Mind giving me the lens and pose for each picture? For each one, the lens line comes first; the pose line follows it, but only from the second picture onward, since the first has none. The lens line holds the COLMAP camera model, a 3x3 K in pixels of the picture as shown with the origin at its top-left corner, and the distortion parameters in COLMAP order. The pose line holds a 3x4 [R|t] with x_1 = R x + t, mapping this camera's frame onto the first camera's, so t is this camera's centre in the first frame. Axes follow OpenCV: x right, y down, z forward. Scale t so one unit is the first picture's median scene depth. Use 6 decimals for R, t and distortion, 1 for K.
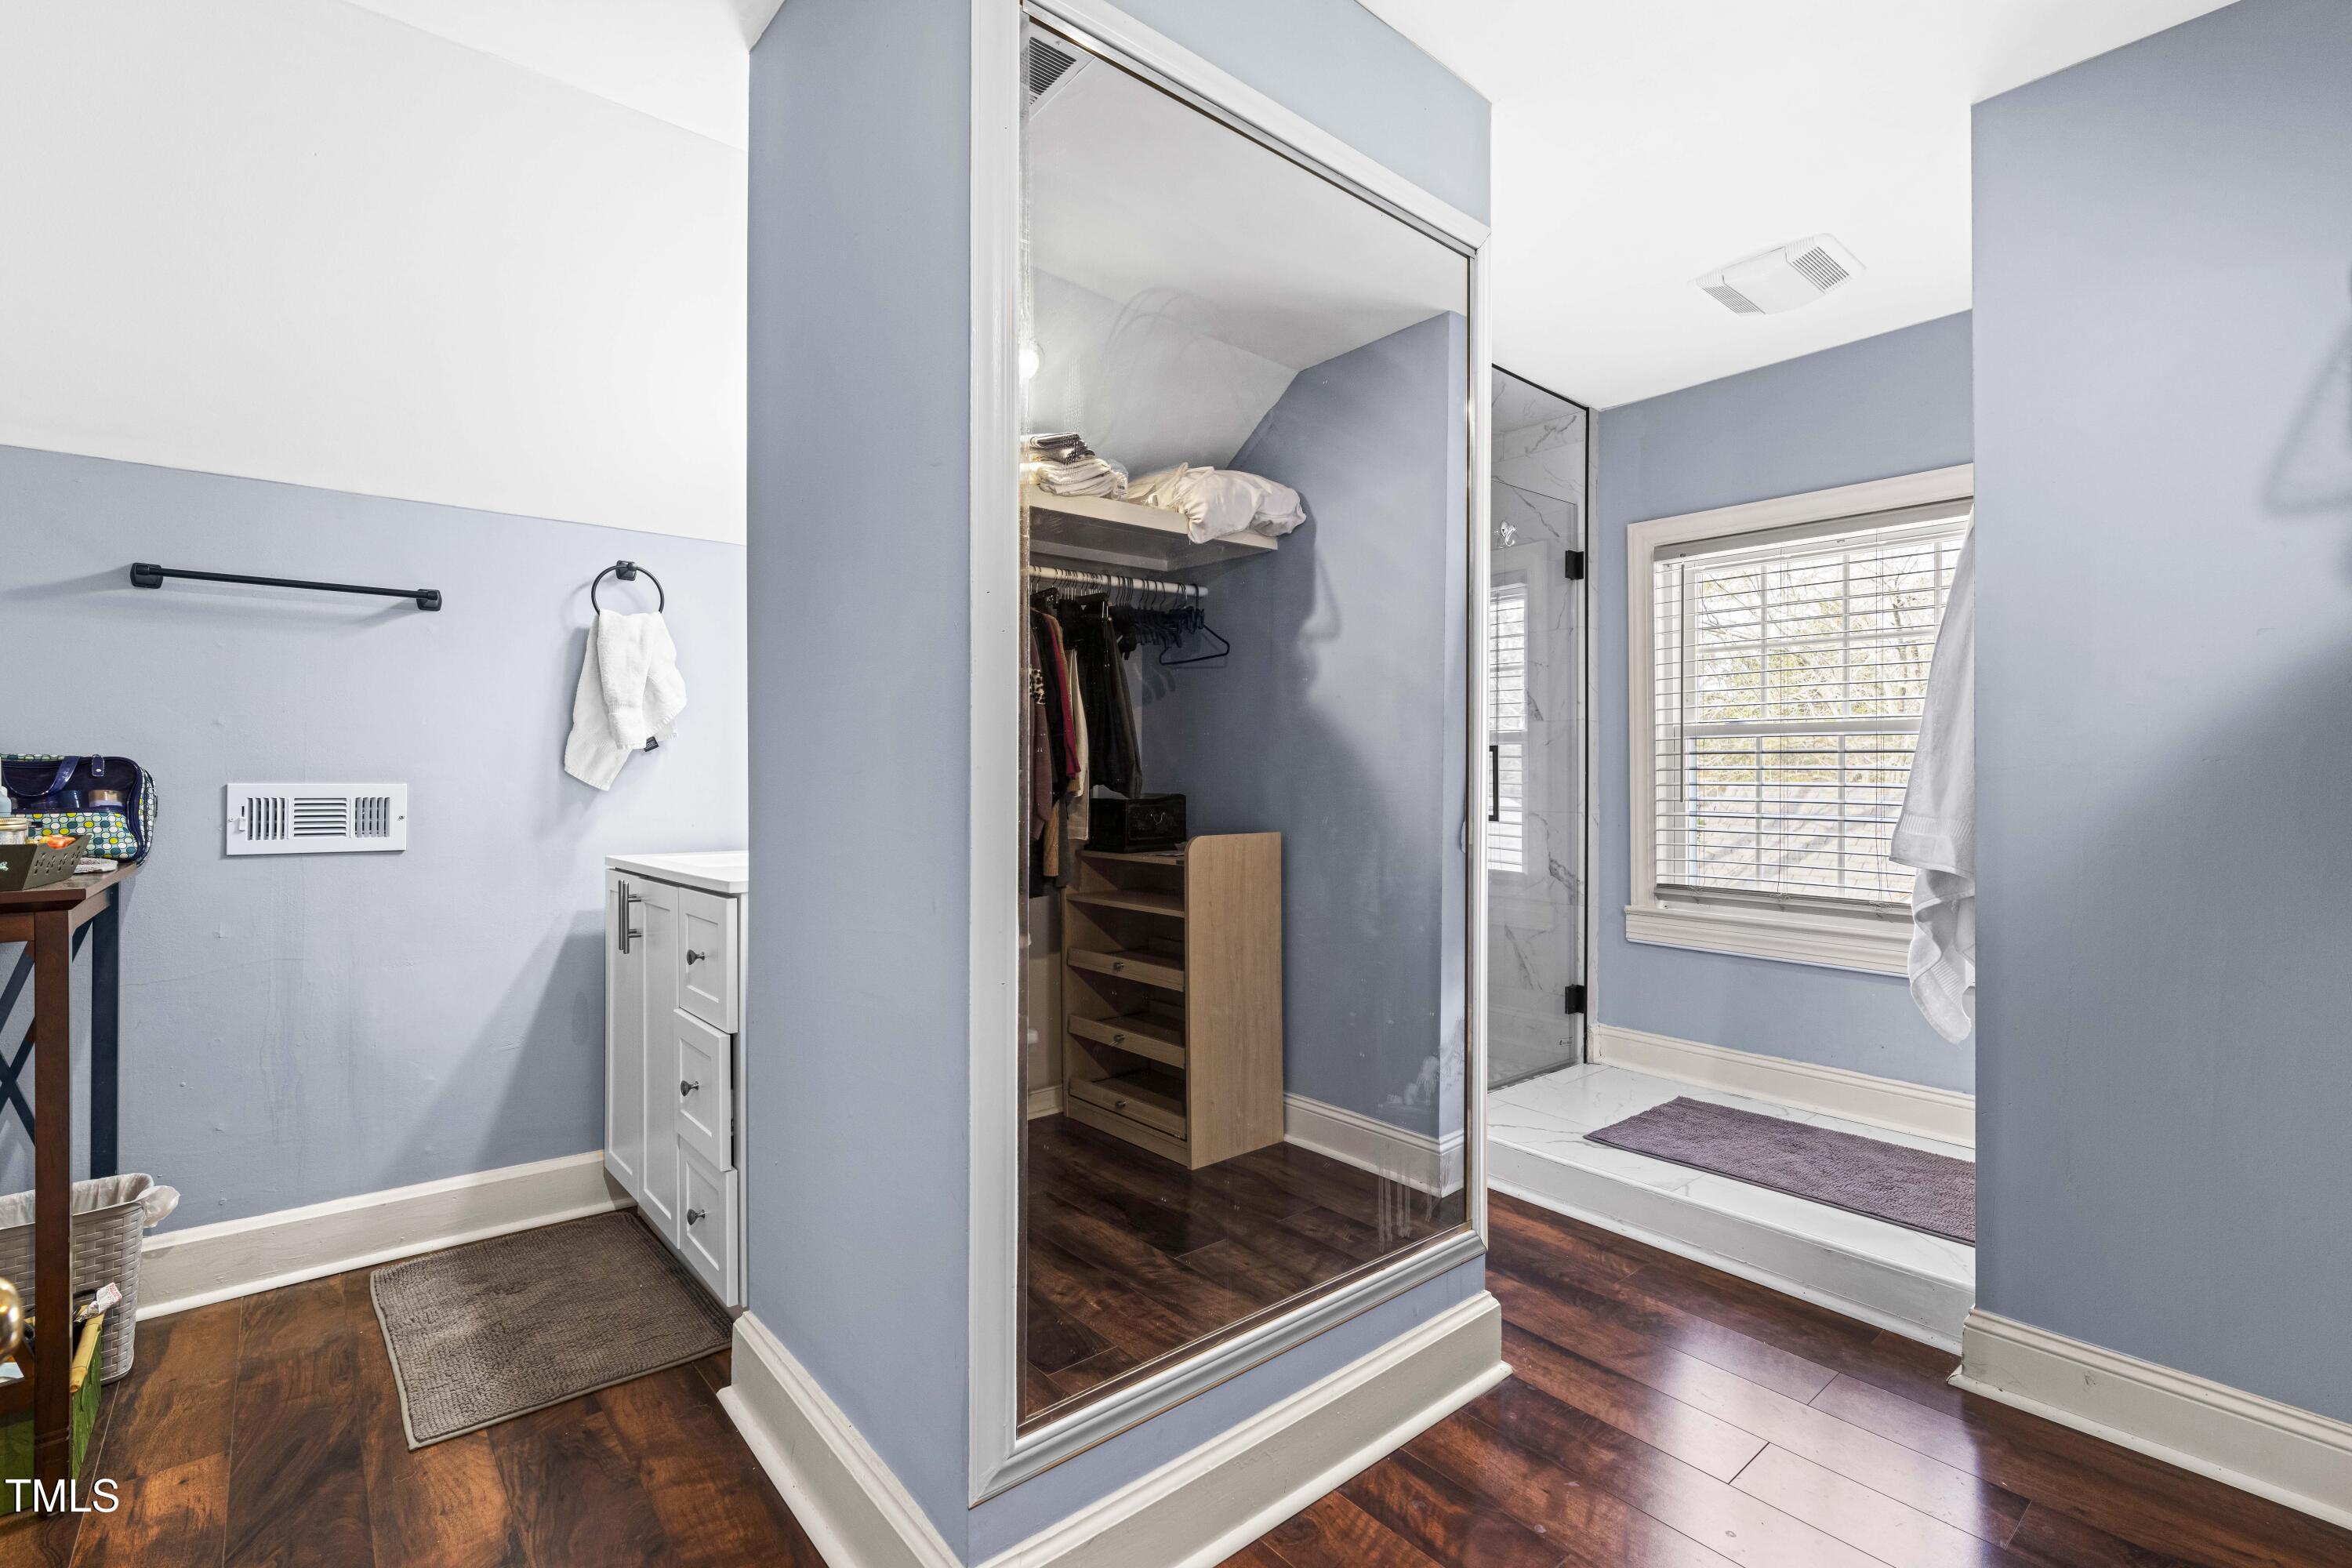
lens RADIAL K [[1061.6, 0, 1185.7], [0, 1061.6, 770.7], [0, 0, 1]] dist [-0.001026, 0.000094]
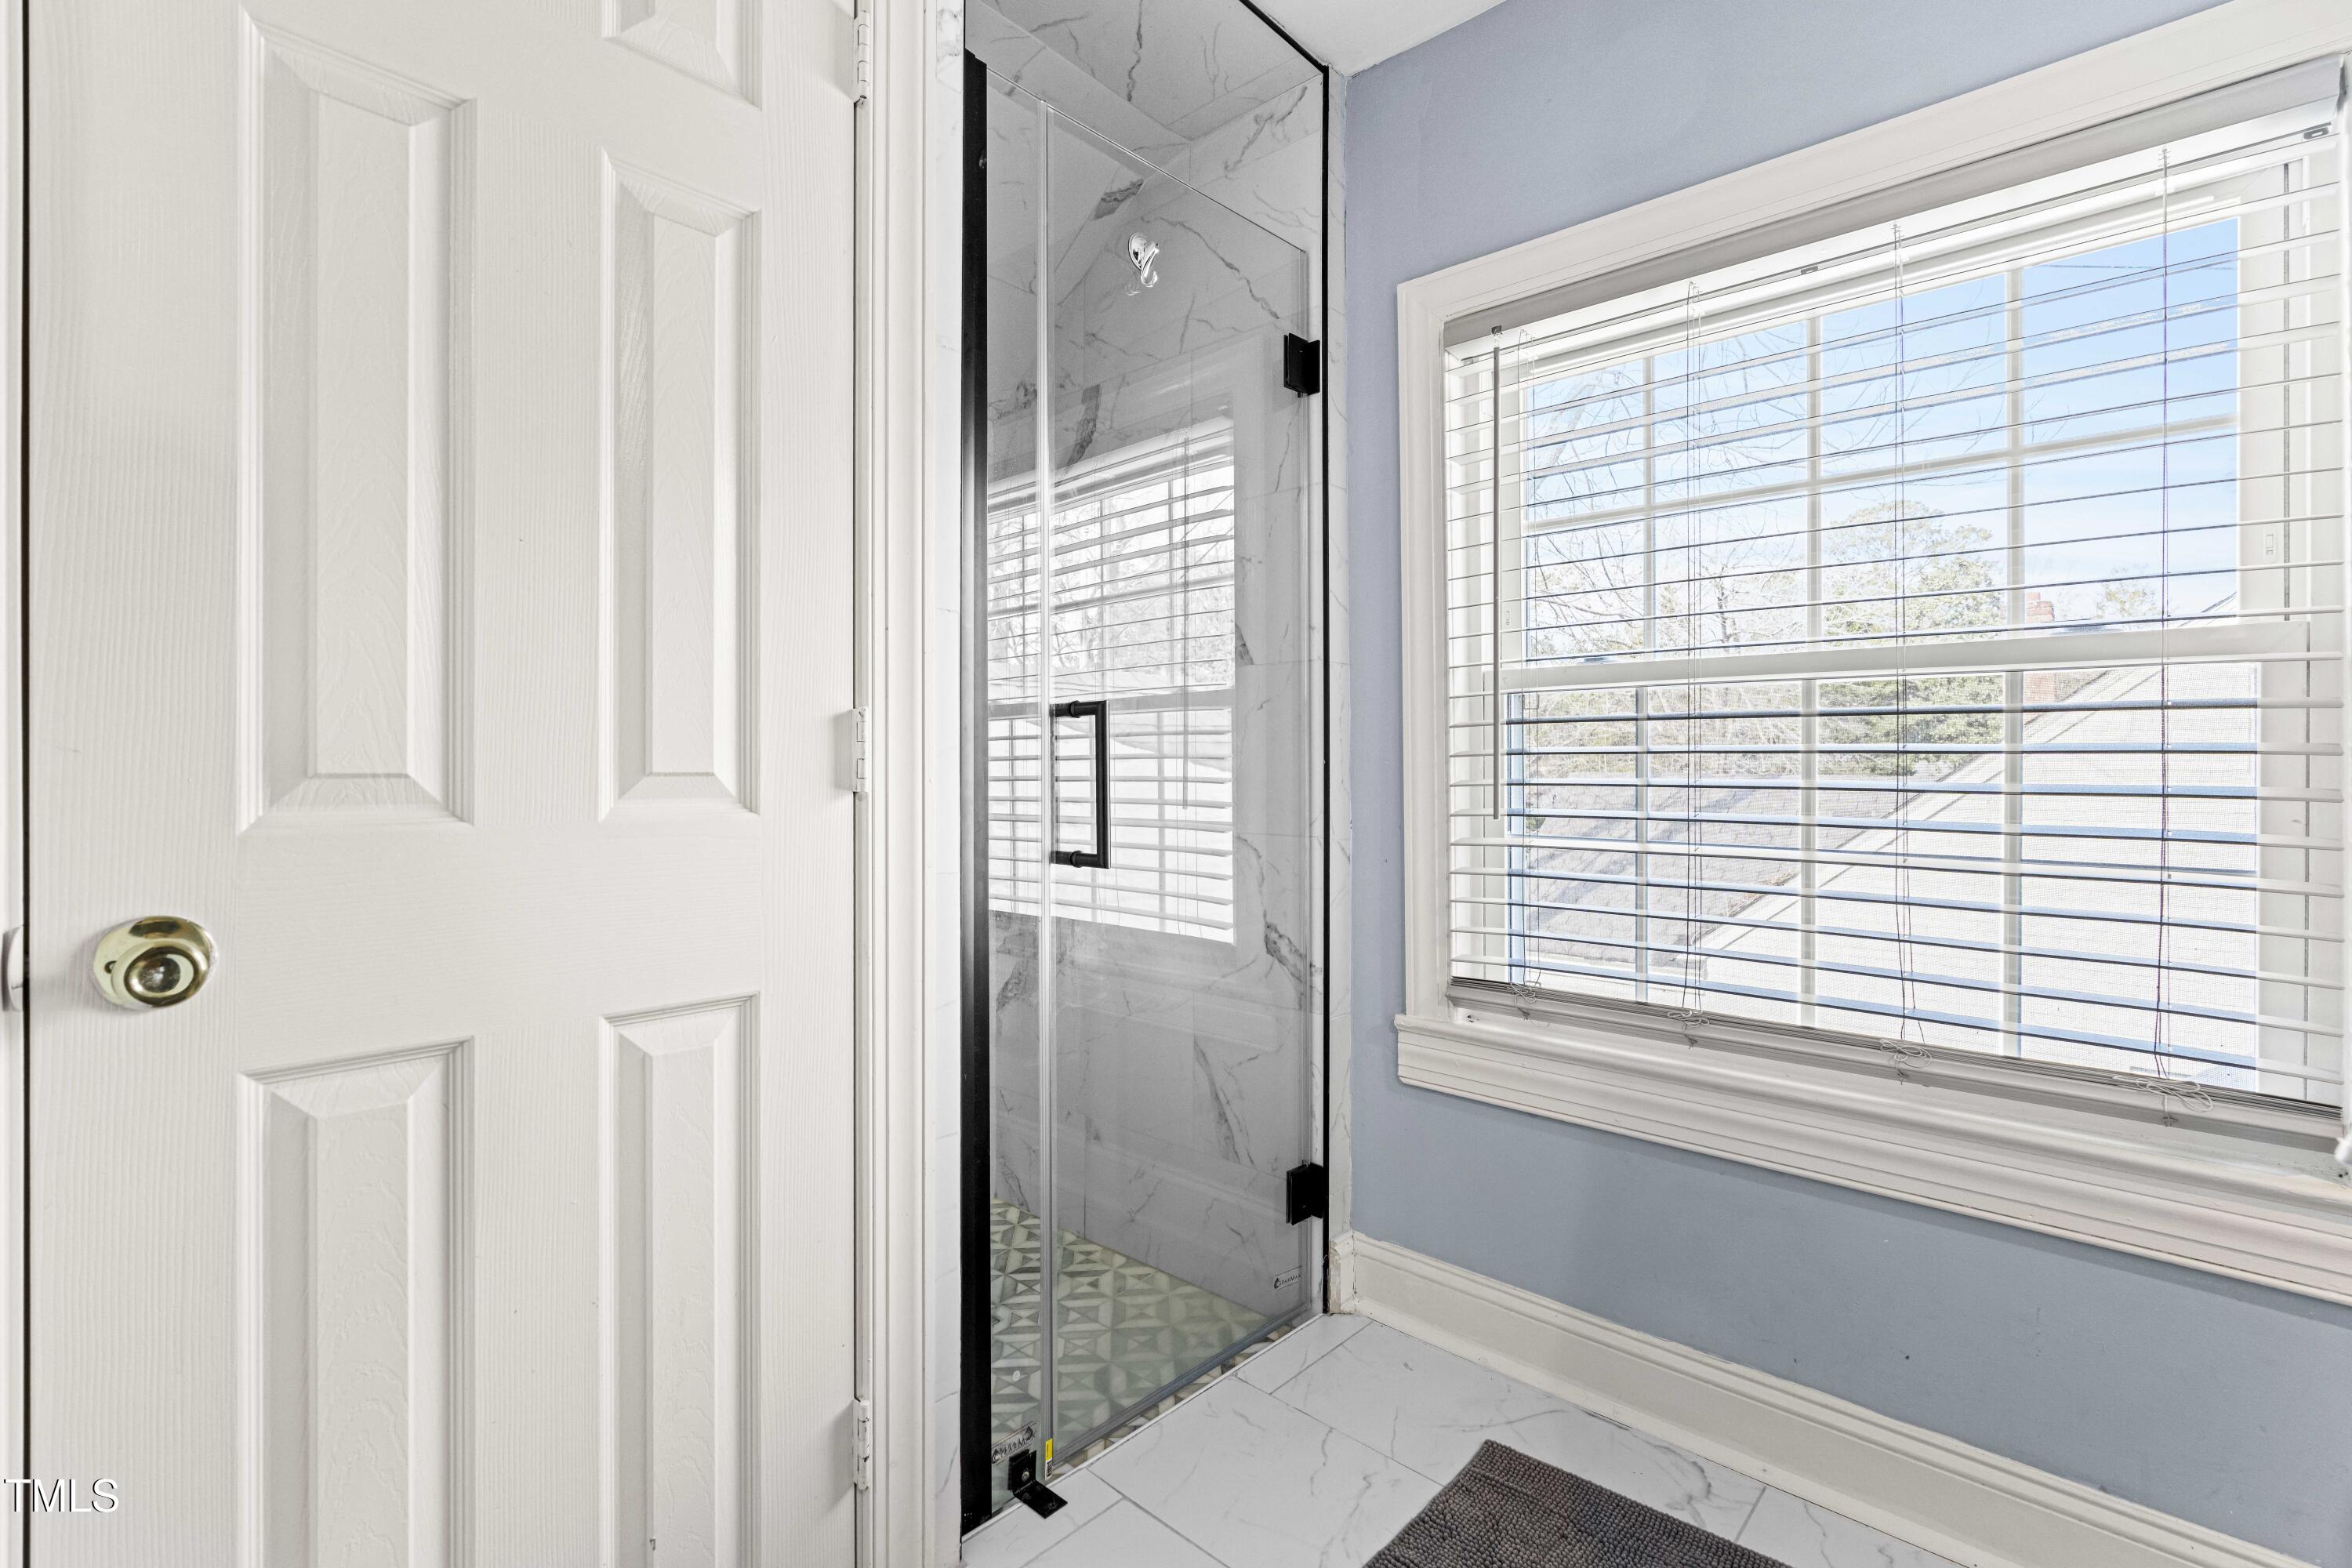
lens RADIAL K [[1067.2, 0, 1176.5], [0, 1067.2, 761.4], [0, 0, 1]] dist [-0.011241, 0.000795]
pose [[0.993207, -0.002327, 0.116338, 0.250028], [0.002489, 0.999996, -0.001254, 0.002727], [-0.116334, 0.001535, 0.993209, 0.499592]]
